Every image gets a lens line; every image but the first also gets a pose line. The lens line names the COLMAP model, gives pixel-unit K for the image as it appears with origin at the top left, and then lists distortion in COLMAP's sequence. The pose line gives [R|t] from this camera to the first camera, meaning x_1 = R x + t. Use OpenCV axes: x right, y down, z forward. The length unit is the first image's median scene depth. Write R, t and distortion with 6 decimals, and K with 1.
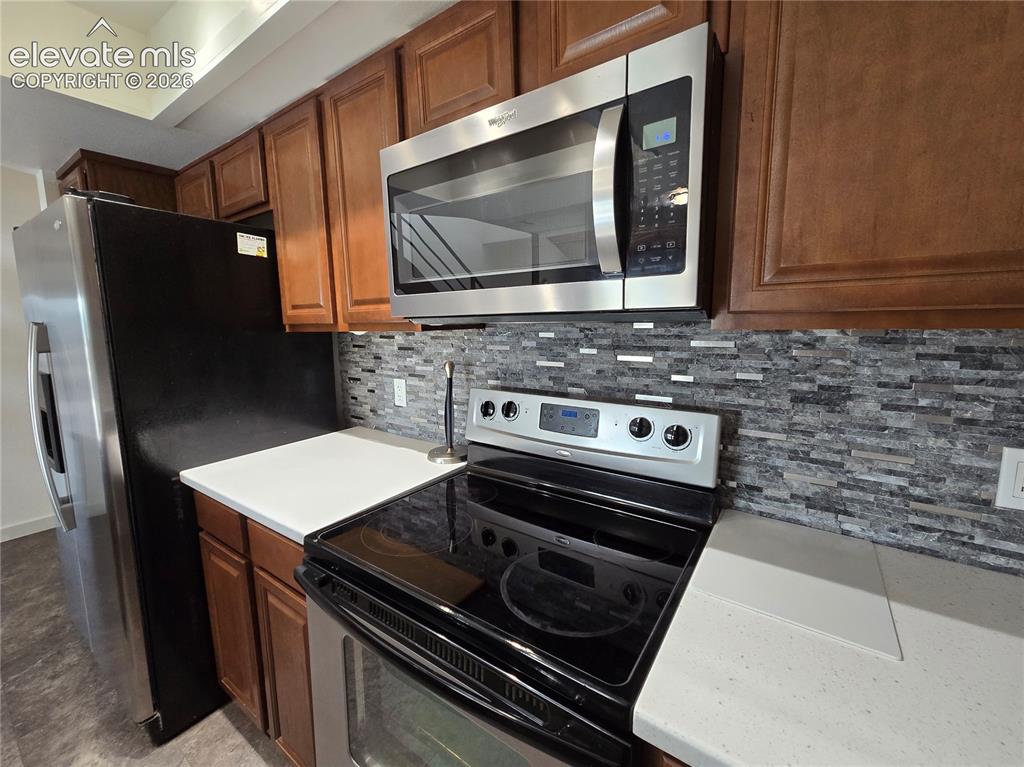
lens RADIAL K [[422.3, 0, 513.0], [0, 422.3, 383.8], [0, 0, 1]] dist [0.004038, -0.000190]
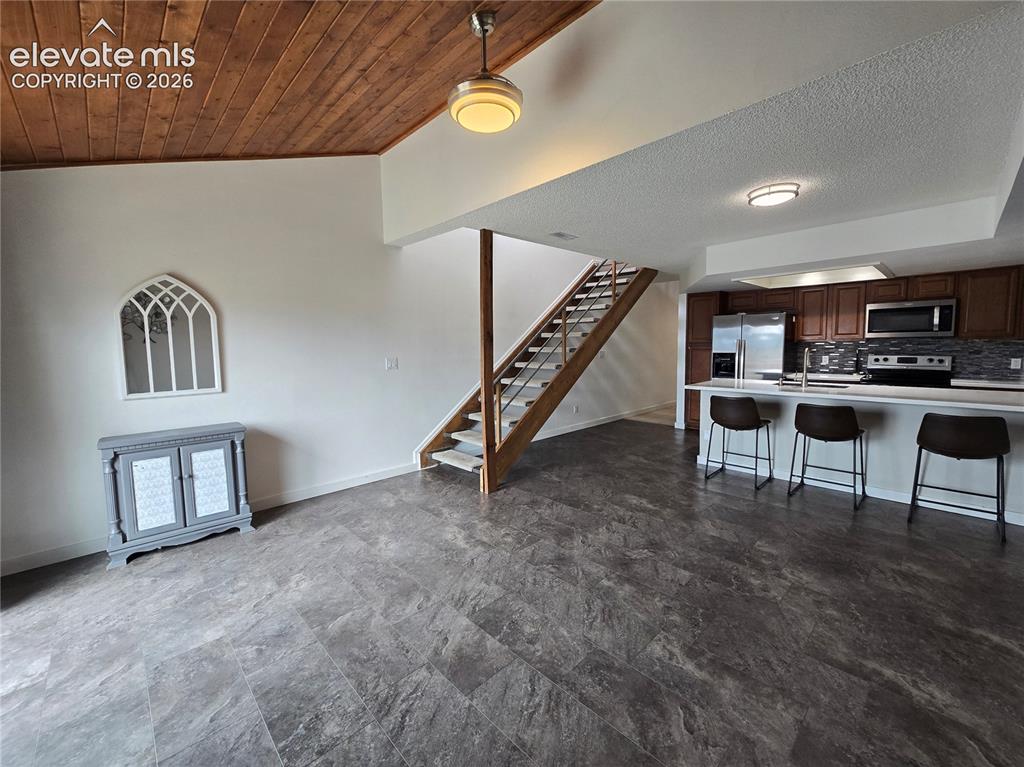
lens RADIAL K [[422.3, 0, 507.2], [0, 422.3, 379.7], [0, 0, 1]] dist [0.004038, -0.000190]
pose [[0.980037, 0.011741, -0.198467, -3.560194], [-0.022239, 0.998464, -0.050749, 0.695351], [0.197566, 0.054149, 0.978793, -4.801259]]
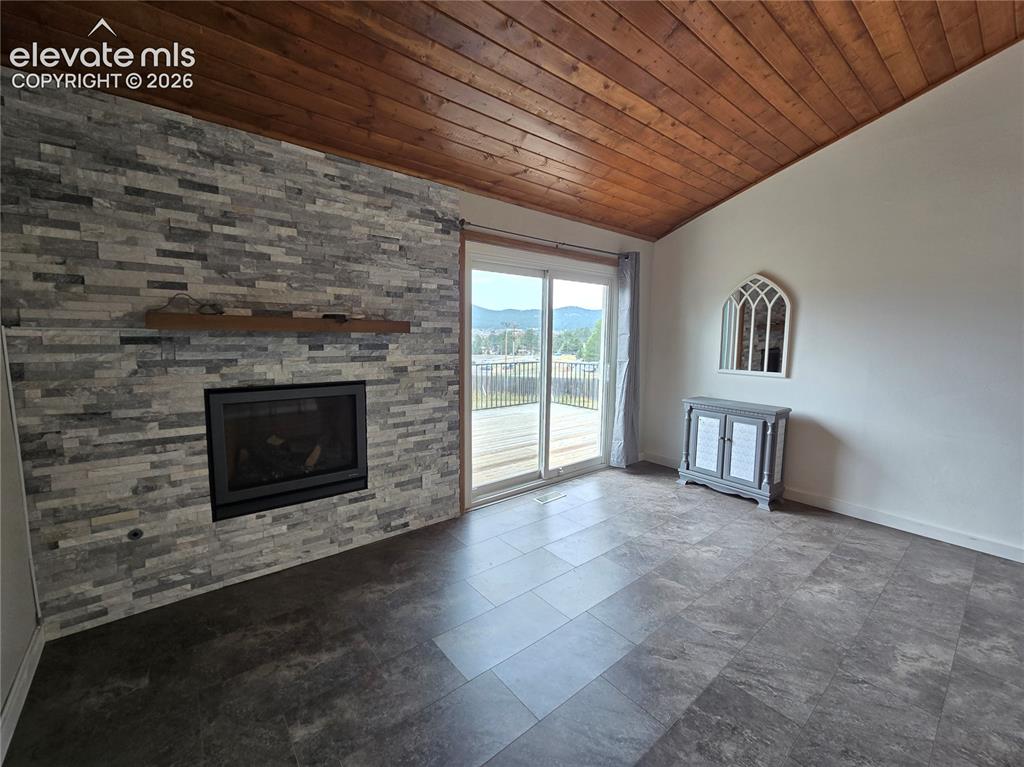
lens RADIAL K [[422.3, 0, 519.3], [0, 422.3, 378.7], [0, 0, 1]] dist [0.004038, -0.000190]
pose [[-0.261907, 0.106911, -0.959153, -2.428977], [-0.150959, 0.977073, 0.150129, 0.484789], [0.953213, 0.184113, -0.239764, -3.230203]]
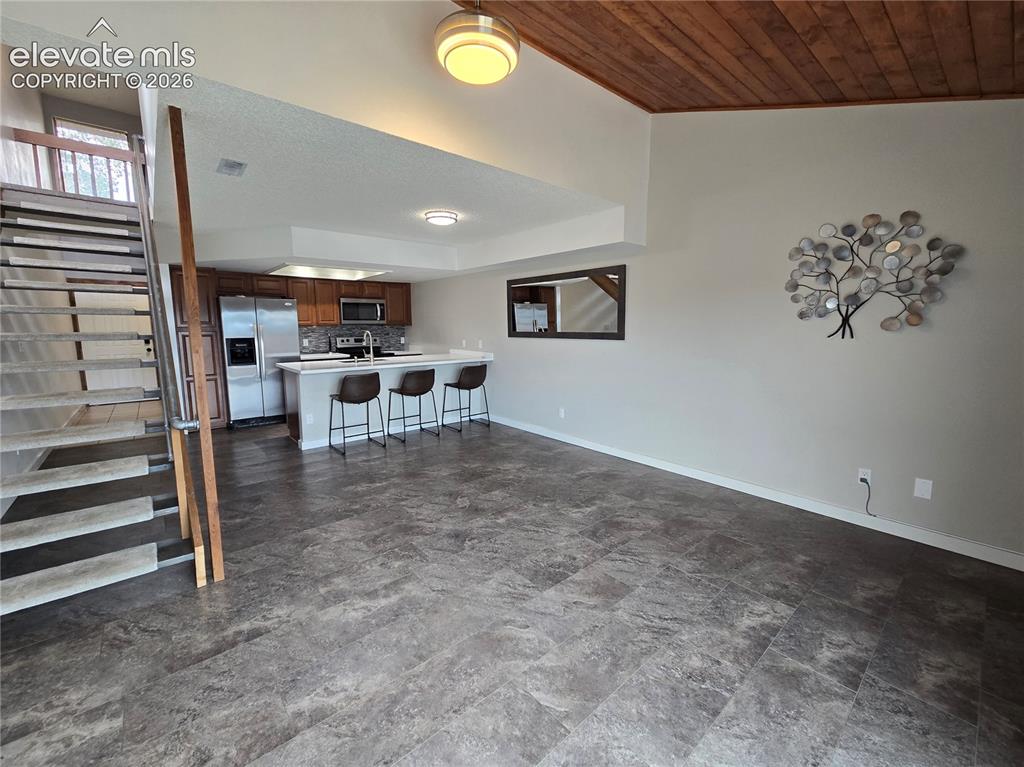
lens RADIAL K [[422.3, 0, 516.3], [0, 422.3, 382.5], [0, 0, 1]] dist [0.004038, -0.000190]
pose [[0.241507, -0.124525, 0.962376, -6.222310], [0.138444, 0.986009, 0.092840, 0.504063], [-0.960473, 0.110814, 0.255368, -3.189664]]
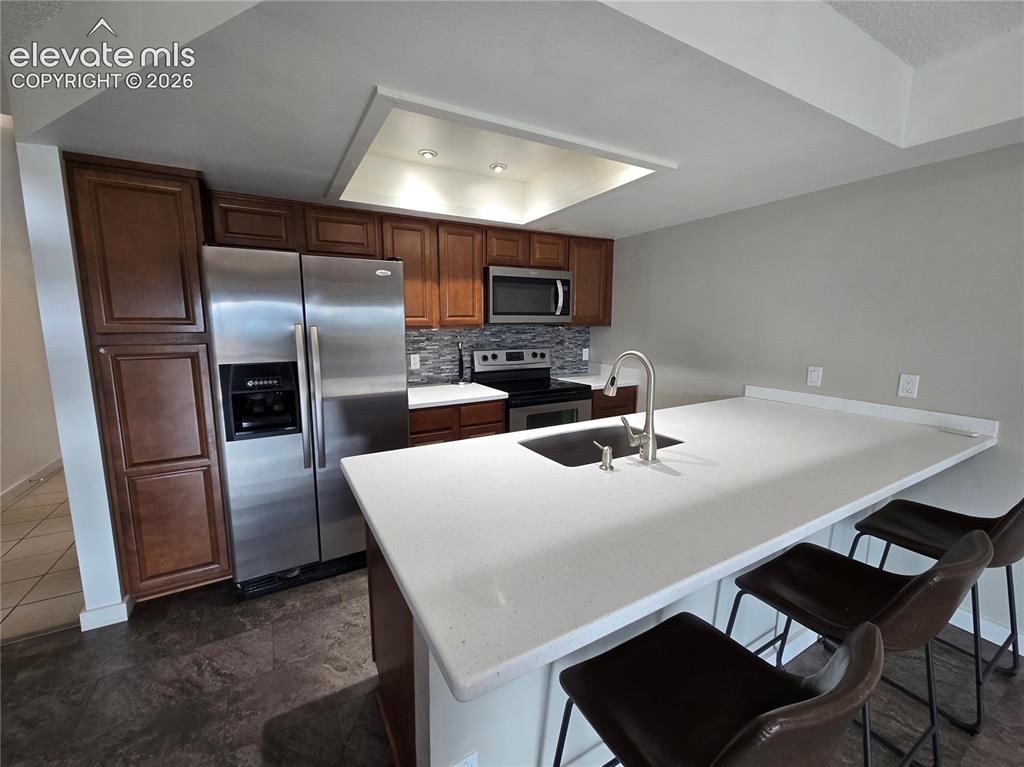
lens RADIAL K [[422.3, 0, 509.2], [0, 422.3, 378.7], [0, 0, 1]] dist [0.004038, -0.000190]
pose [[0.424675, -0.114430, 0.898085, -3.058586], [0.124294, 0.989956, 0.067361, 0.037511], [-0.896773, 0.083020, 0.434633, -0.339251]]
